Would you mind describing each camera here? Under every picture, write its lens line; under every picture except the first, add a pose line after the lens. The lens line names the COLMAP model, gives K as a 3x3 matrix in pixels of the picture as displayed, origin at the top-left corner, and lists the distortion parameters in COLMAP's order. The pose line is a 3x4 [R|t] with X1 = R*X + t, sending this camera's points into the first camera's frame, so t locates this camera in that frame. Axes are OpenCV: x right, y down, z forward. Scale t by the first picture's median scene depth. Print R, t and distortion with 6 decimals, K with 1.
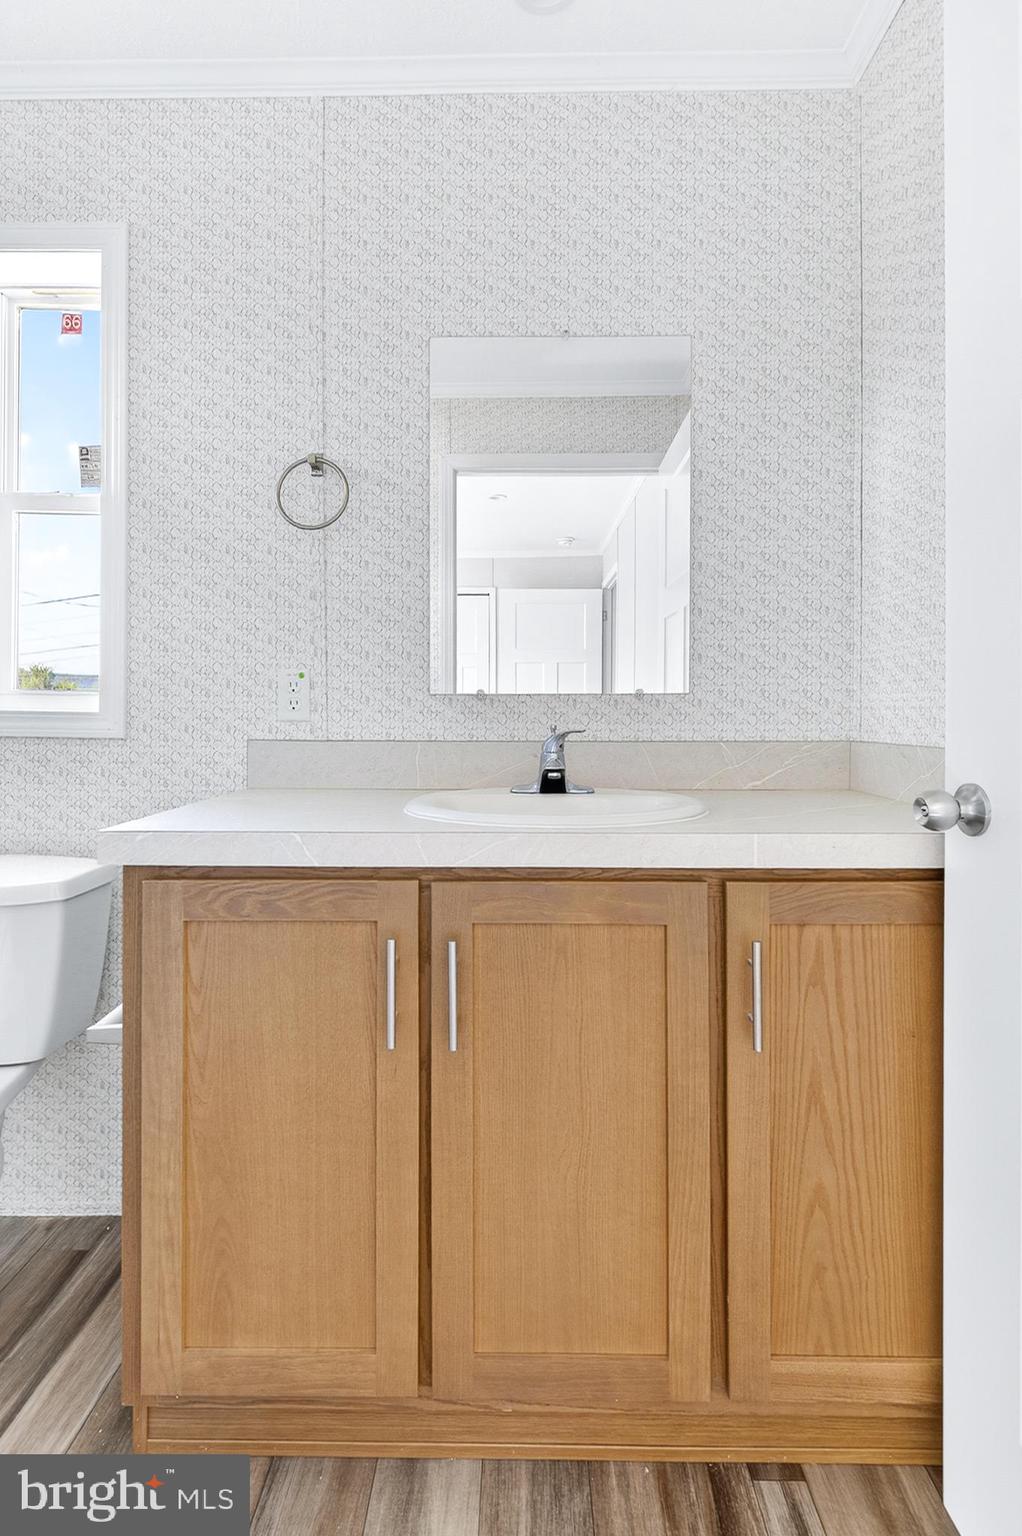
lens RADIAL K [[724.9, 0, 510.1], [0, 724.9, 714.9], [0, 0, 1]] dist [0.025174, -0.014001]
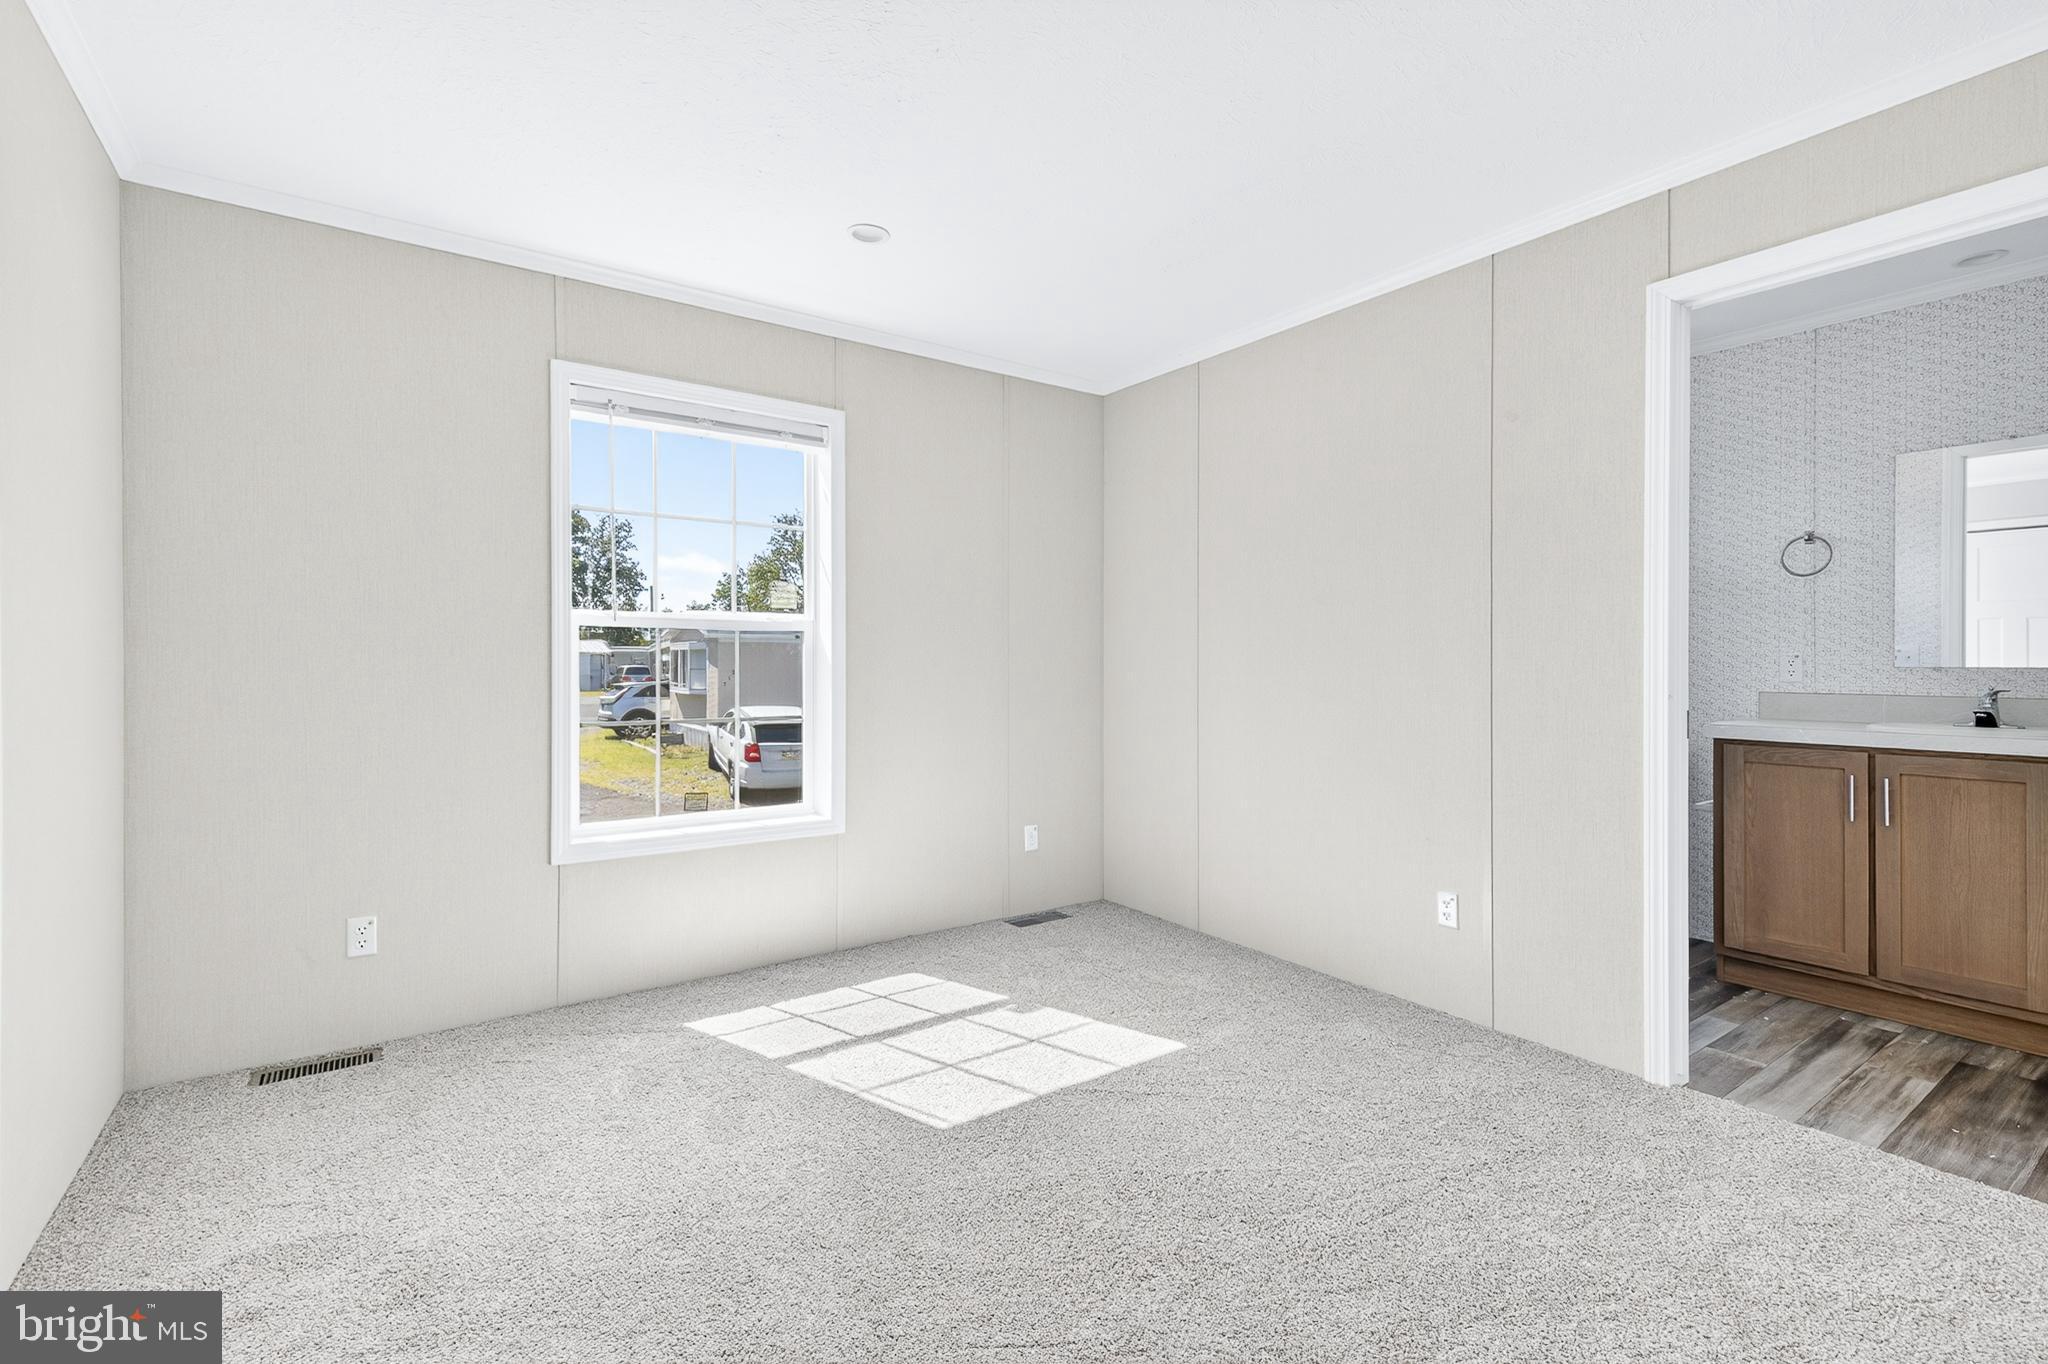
lens RADIAL K [[912.9, 0, 1035.2], [0, 912.9, 661.0], [0, 0, 1]] dist [0.018575, -0.010832]
pose [[0.583396, -0.002888, -0.812183, 0.683960], [-0.007871, 0.999927, -0.009210, -0.012326], [0.812150, 0.011766, 0.583330, -2.764762]]
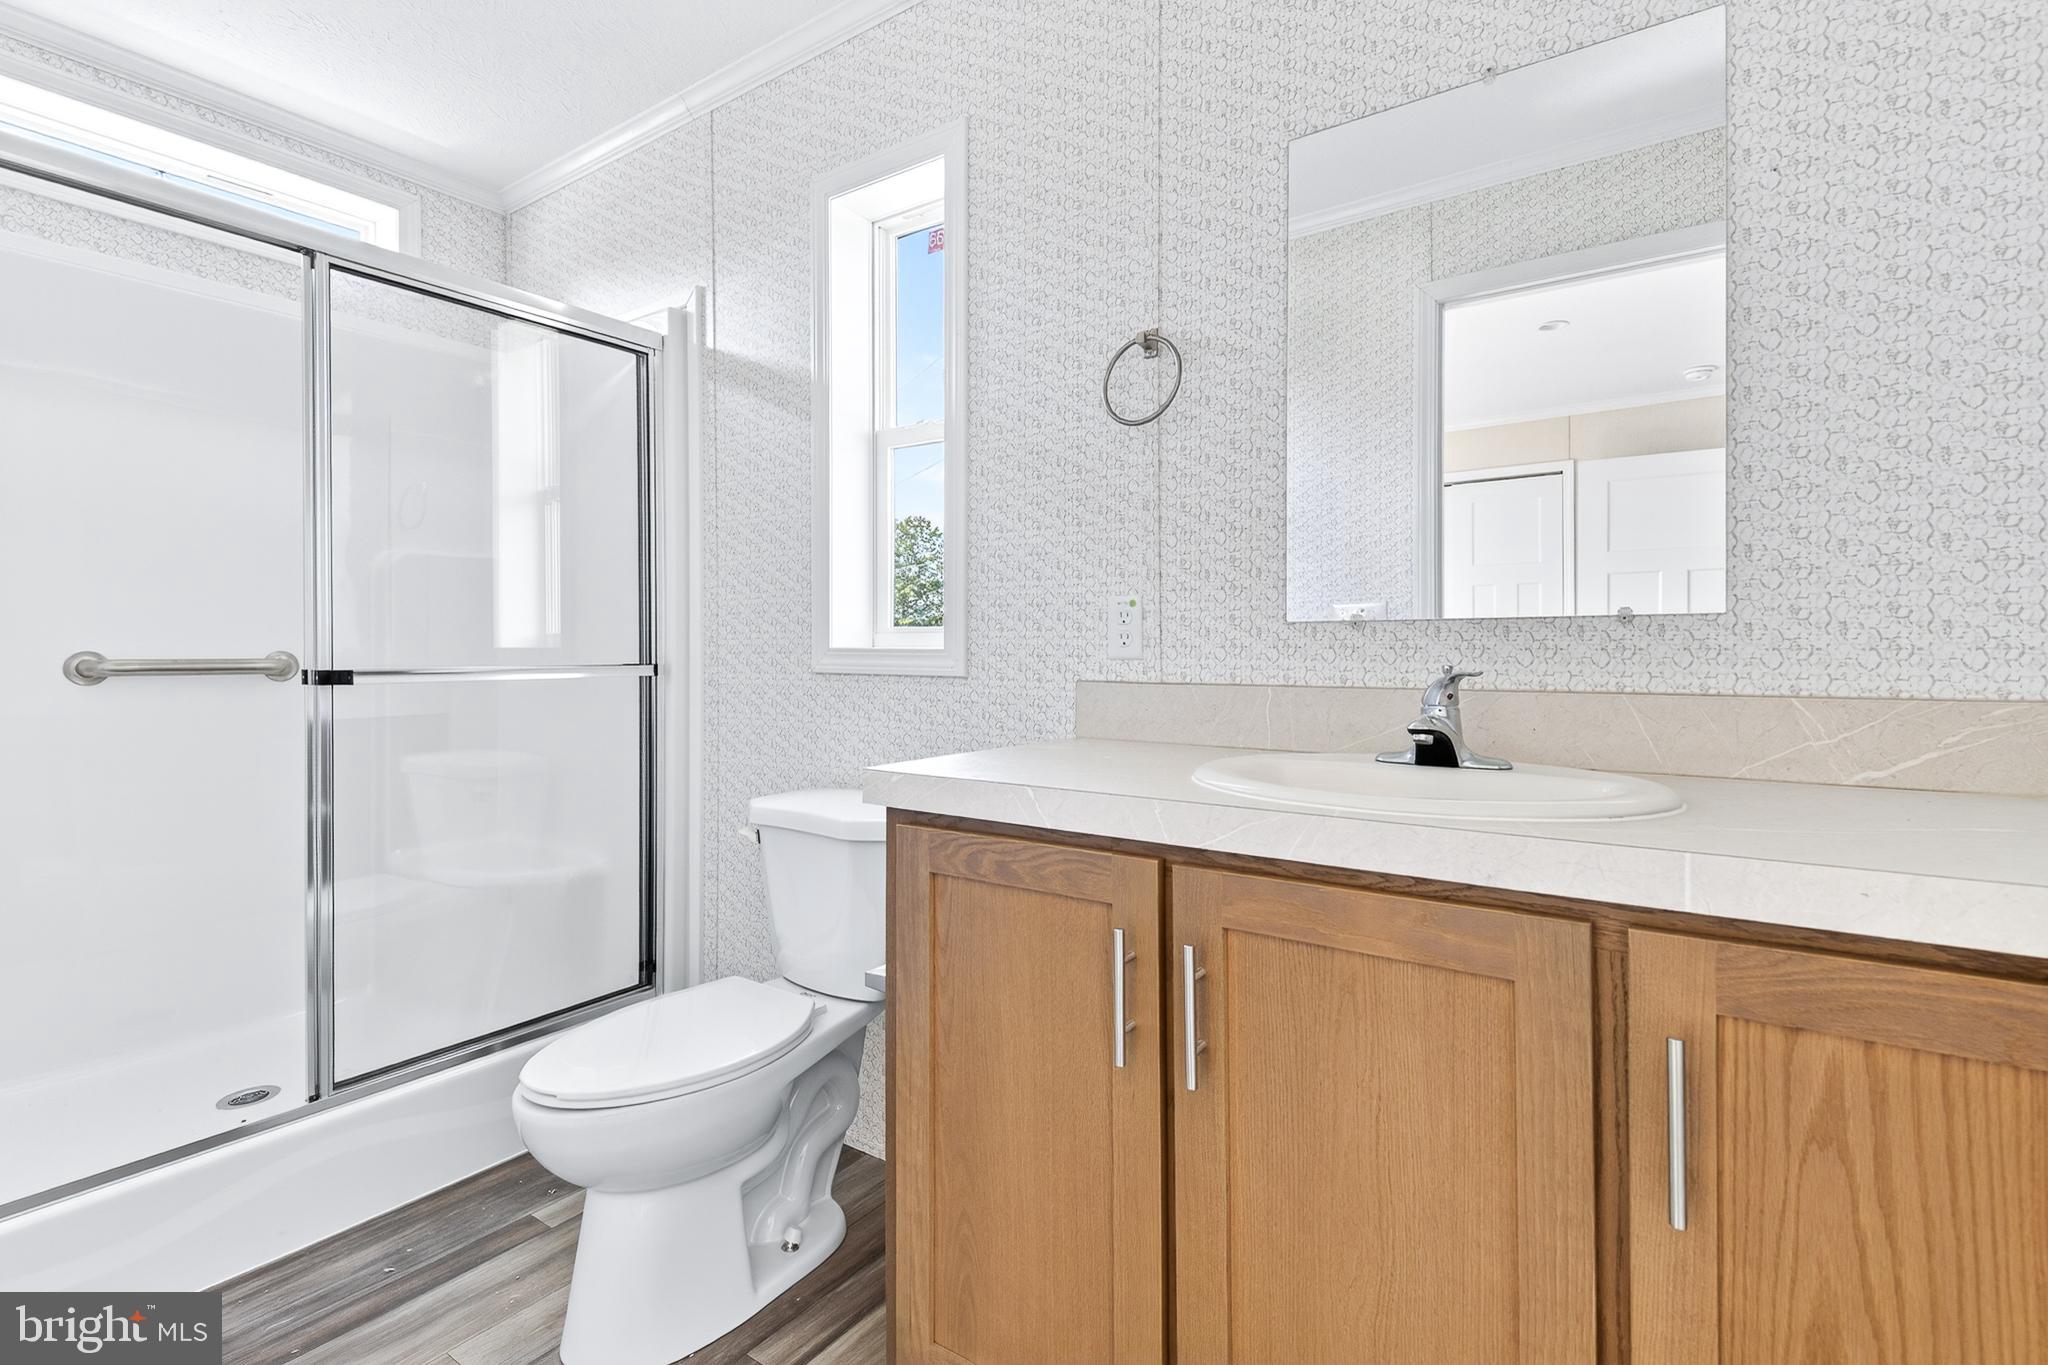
lens RADIAL K [[939.6, 0, 1034.4], [0, 939.6, 650.5], [0, 0, 1]] dist [0.039971, -0.017825]
pose [[0.828584, -0.002779, -0.559858, 0.326654], [-0.000262, 0.999986, -0.005351, 0.007501], [0.559864, 0.004580, 0.828572, 0.081626]]
